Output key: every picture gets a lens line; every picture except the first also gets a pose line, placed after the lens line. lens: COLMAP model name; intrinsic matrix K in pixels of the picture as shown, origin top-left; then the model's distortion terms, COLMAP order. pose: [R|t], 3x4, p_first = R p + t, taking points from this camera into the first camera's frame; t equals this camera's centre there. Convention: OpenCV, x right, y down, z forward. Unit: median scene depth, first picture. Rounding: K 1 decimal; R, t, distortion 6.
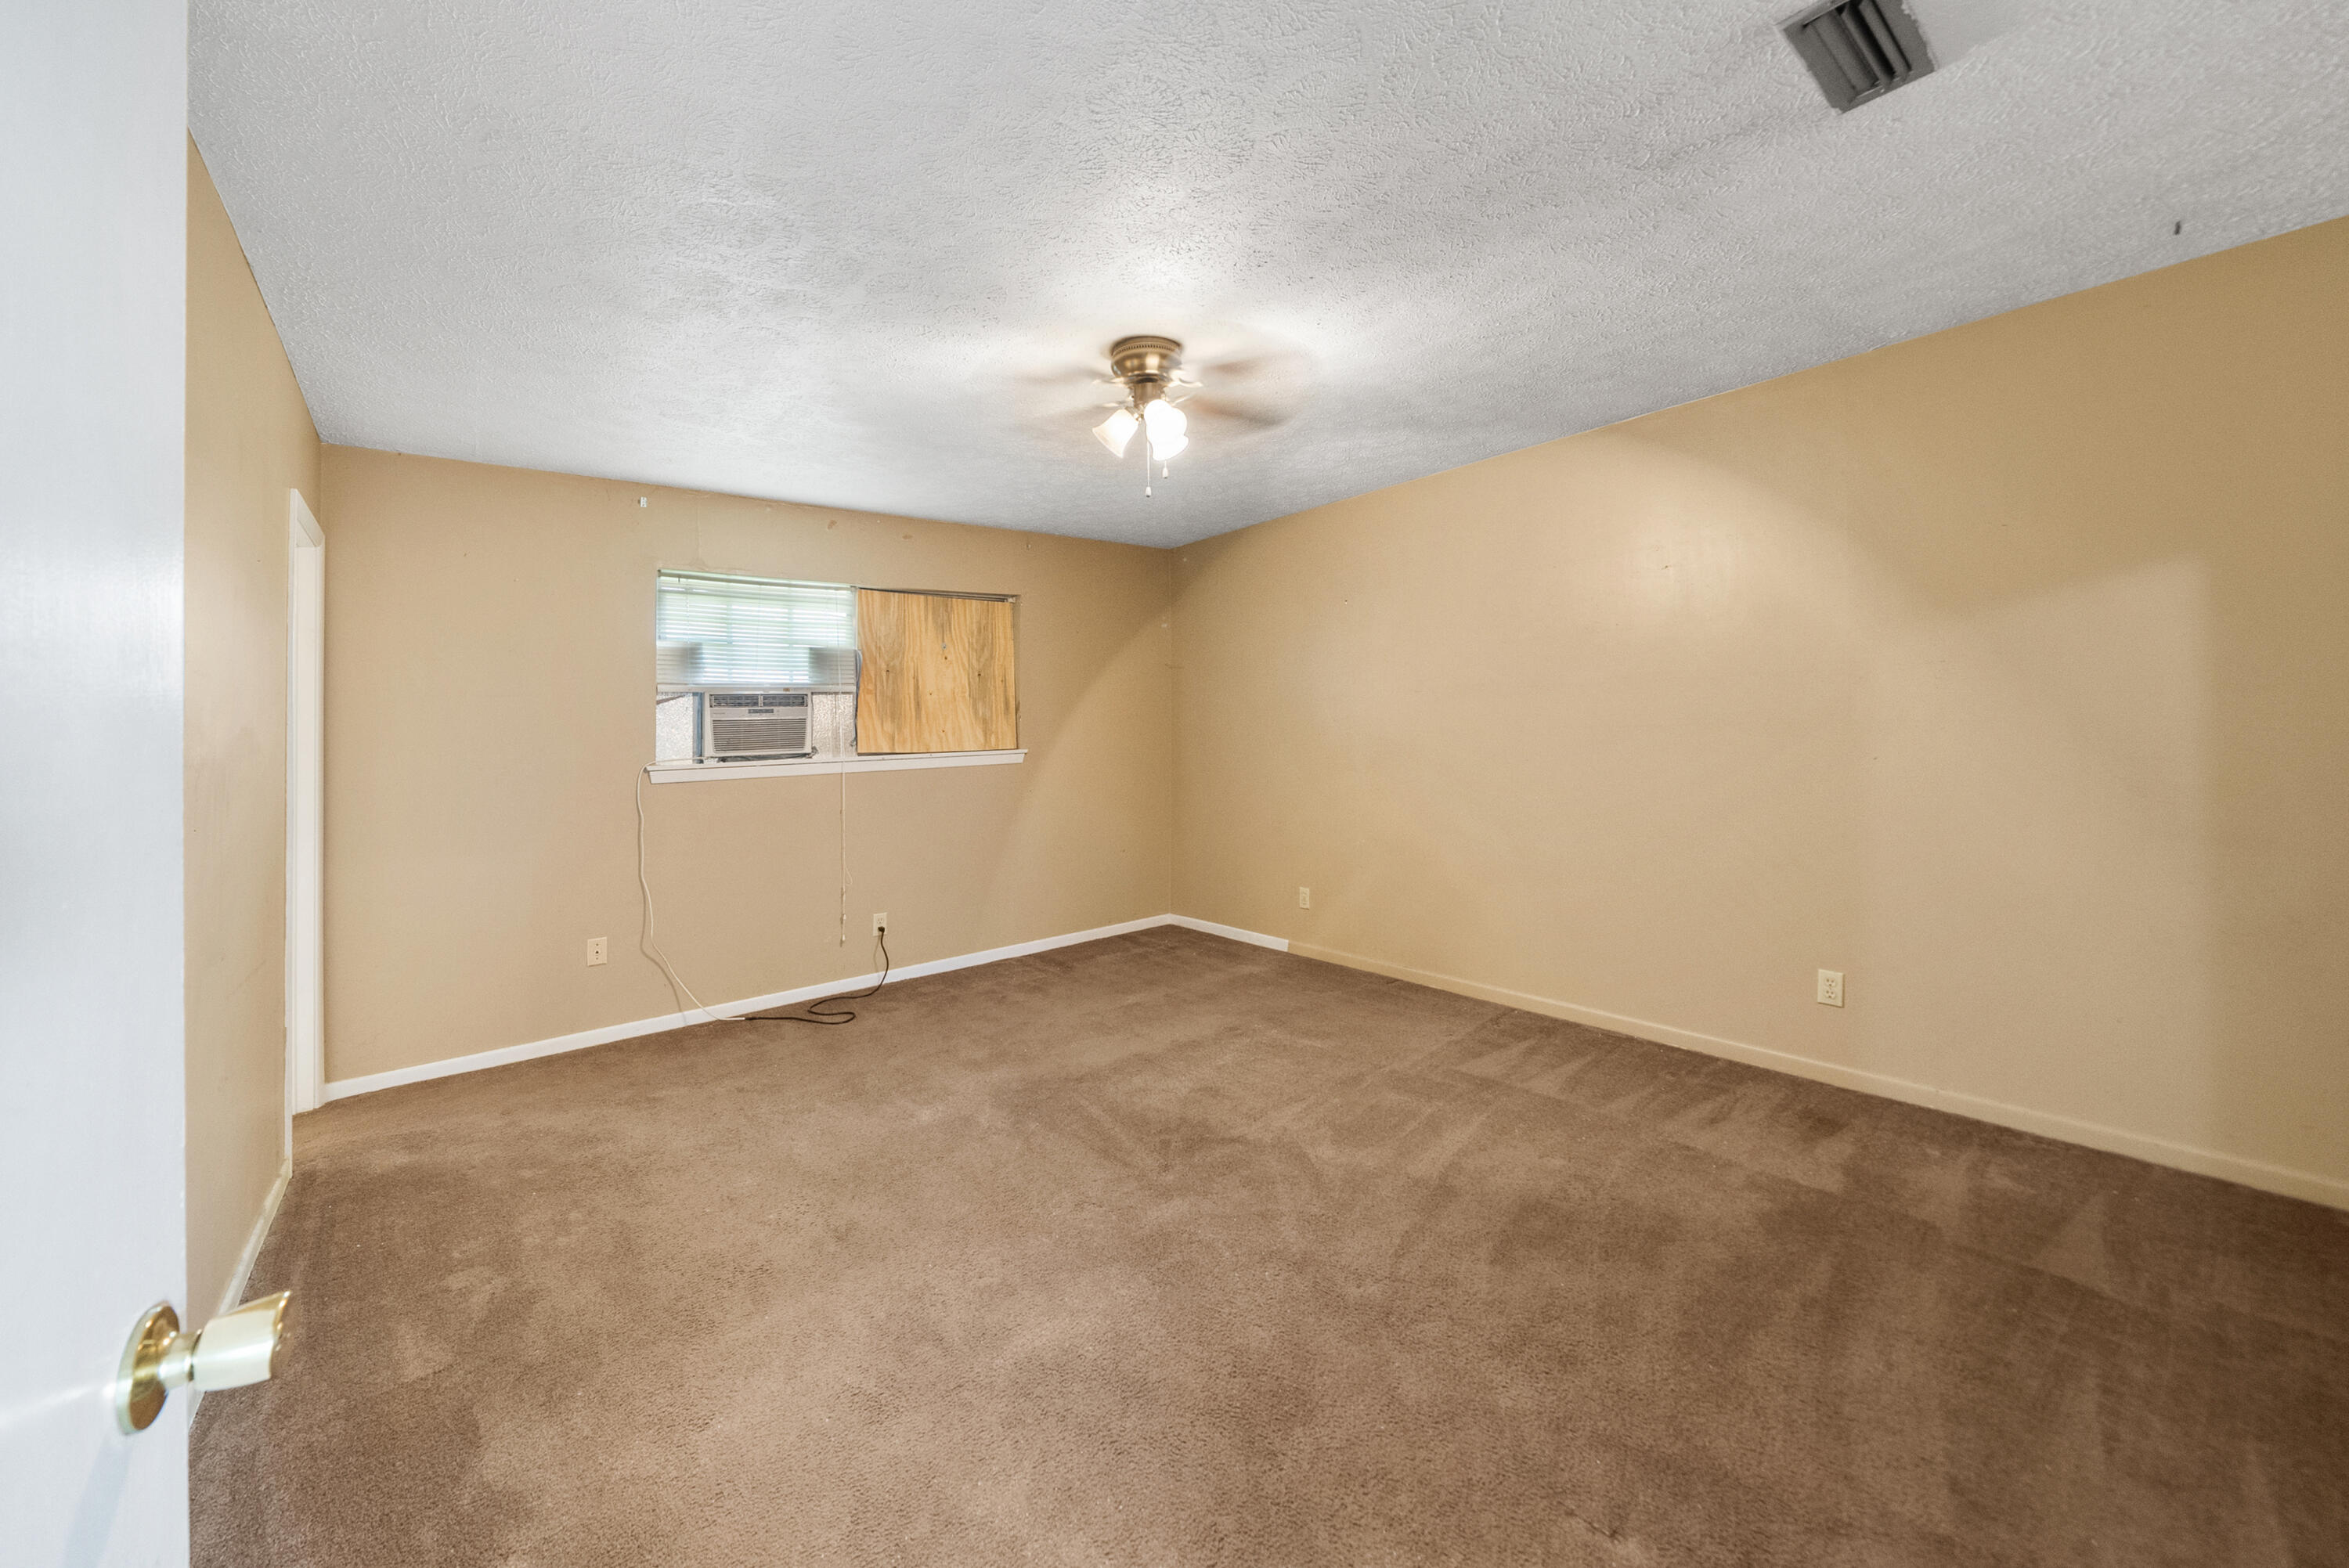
lens RADIAL K [[840.3, 0, 1174.7], [0, 840.3, 693.6], [0, 0, 1]] dist [-0.006311, -0.000055]
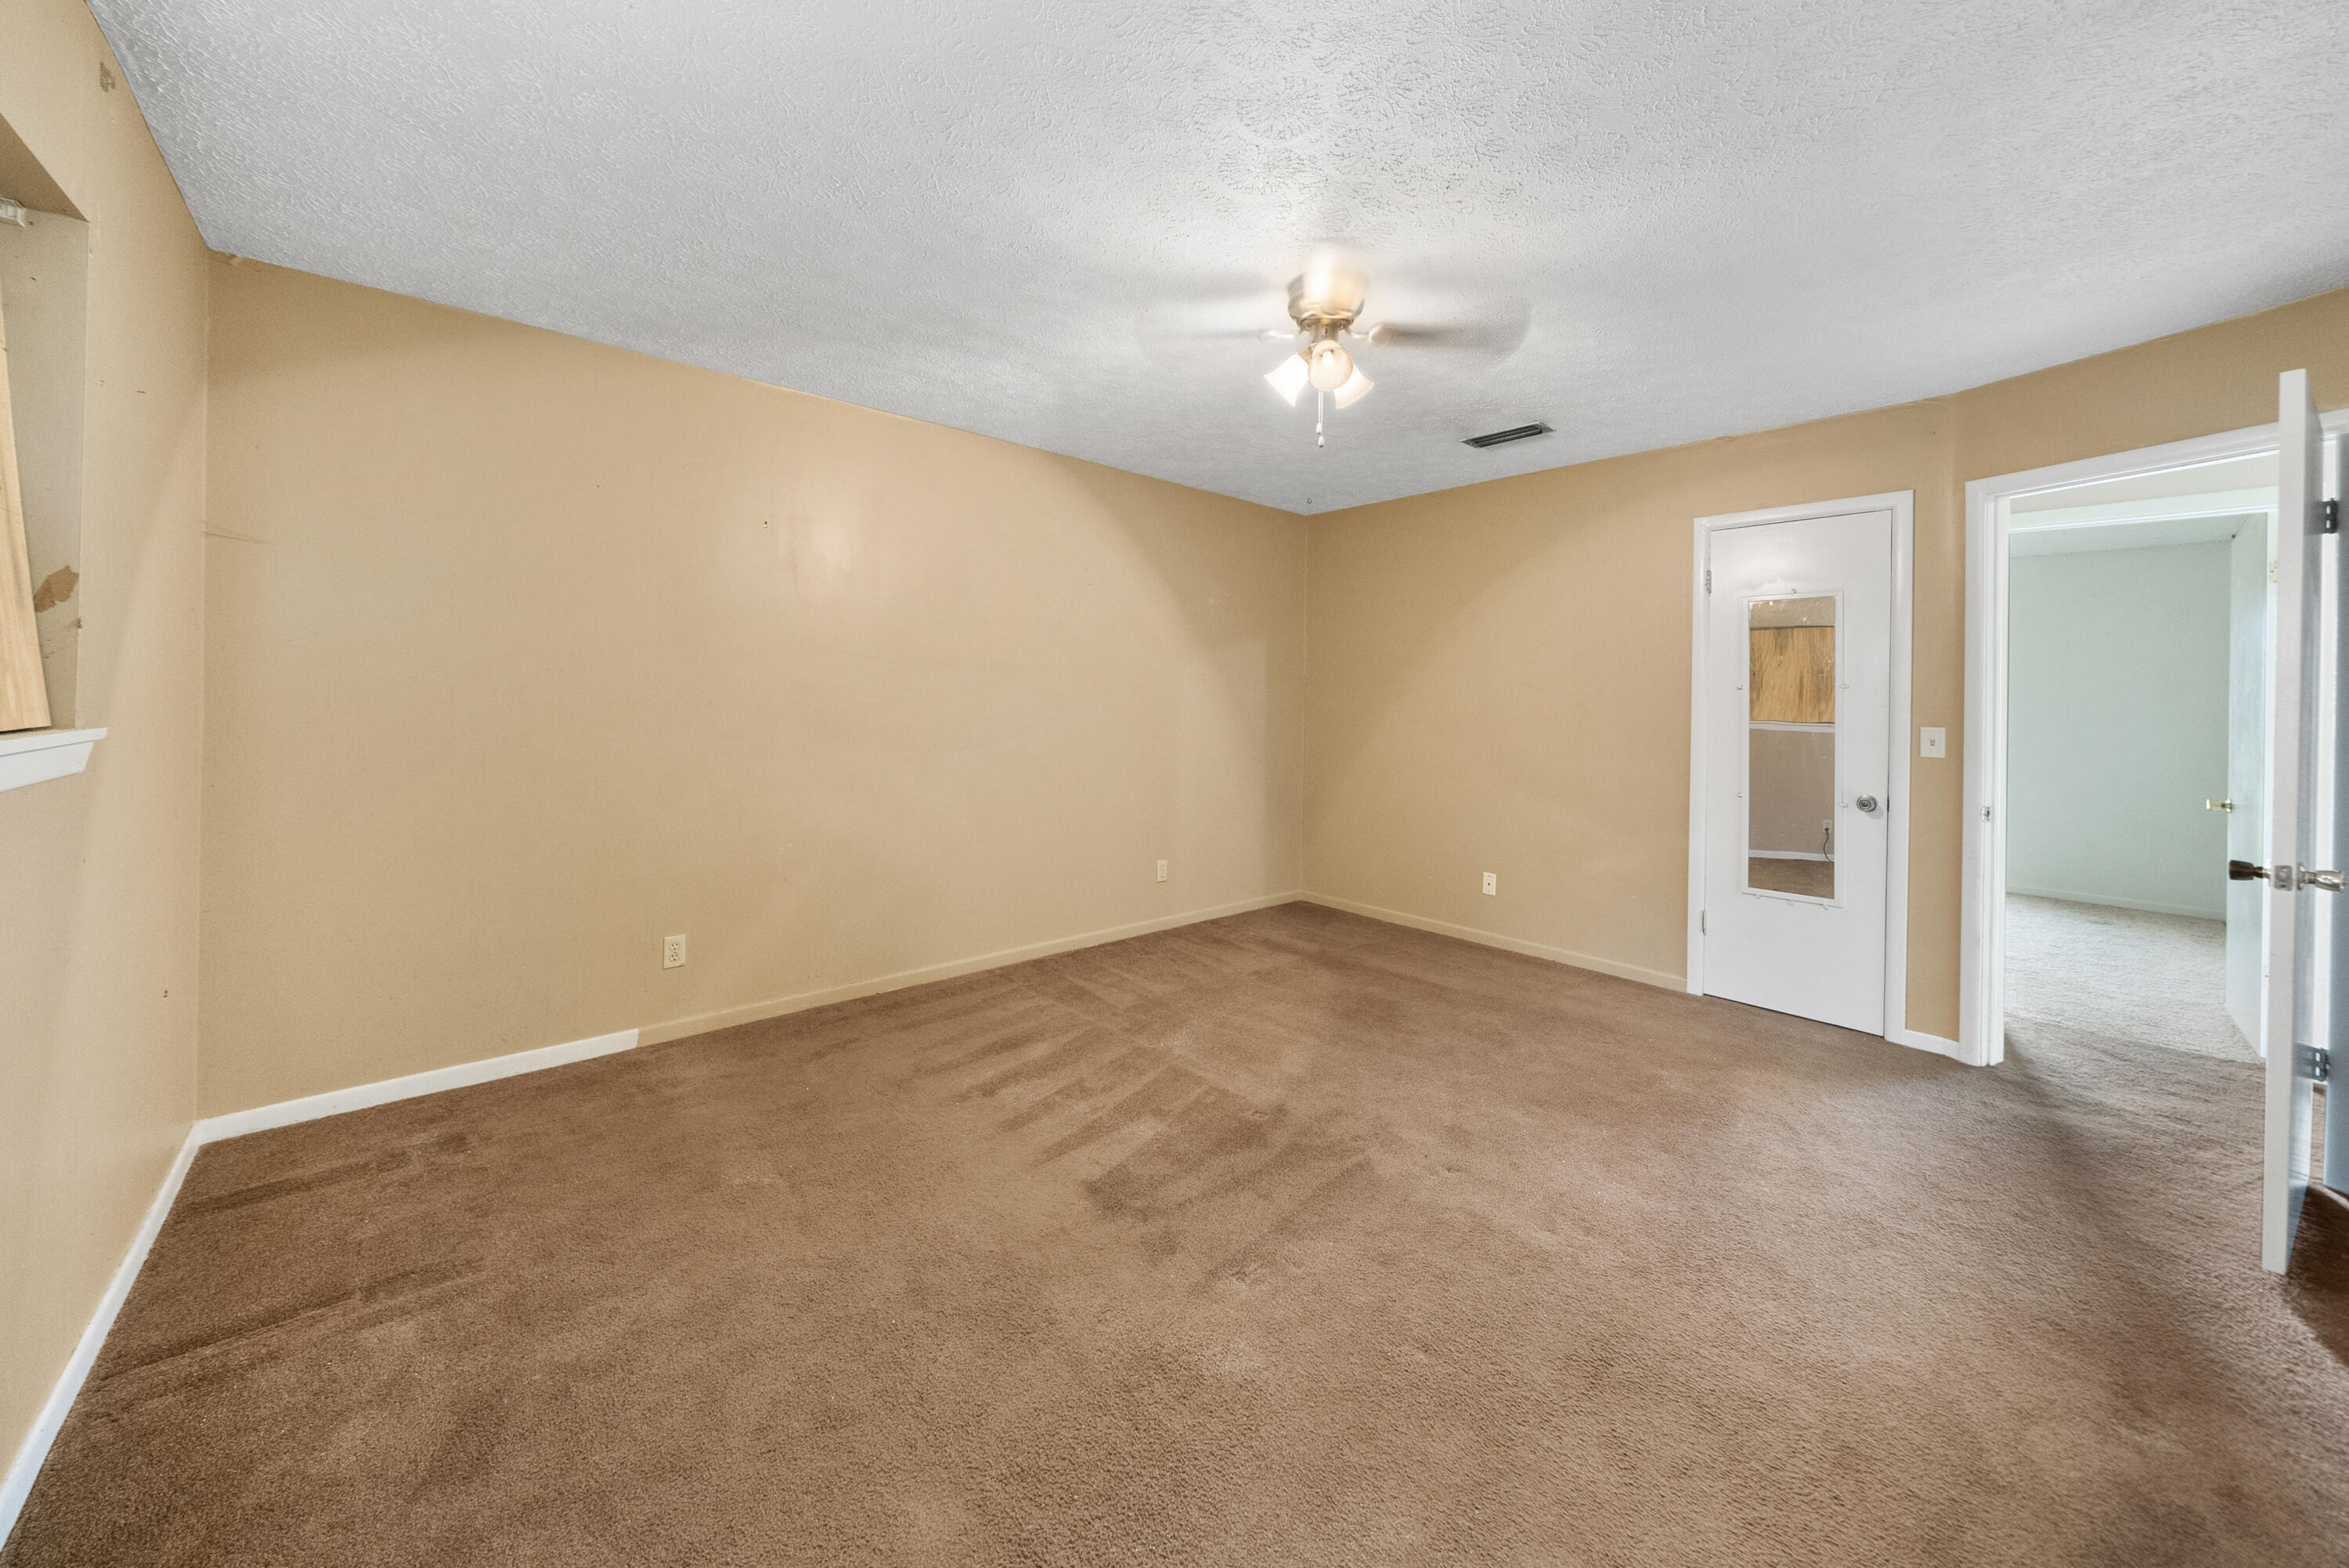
lens RADIAL K [[840.3, 0, 1174.7], [0, 840.3, 693.6], [0, 0, 1]] dist [-0.006311, -0.000055]
pose [[-0.033174, 0.037990, 0.998727, -0.935015], [-0.054946, 0.997697, -0.039776, 0.083879], [-0.997938, -0.056196, -0.031010, 1.166050]]
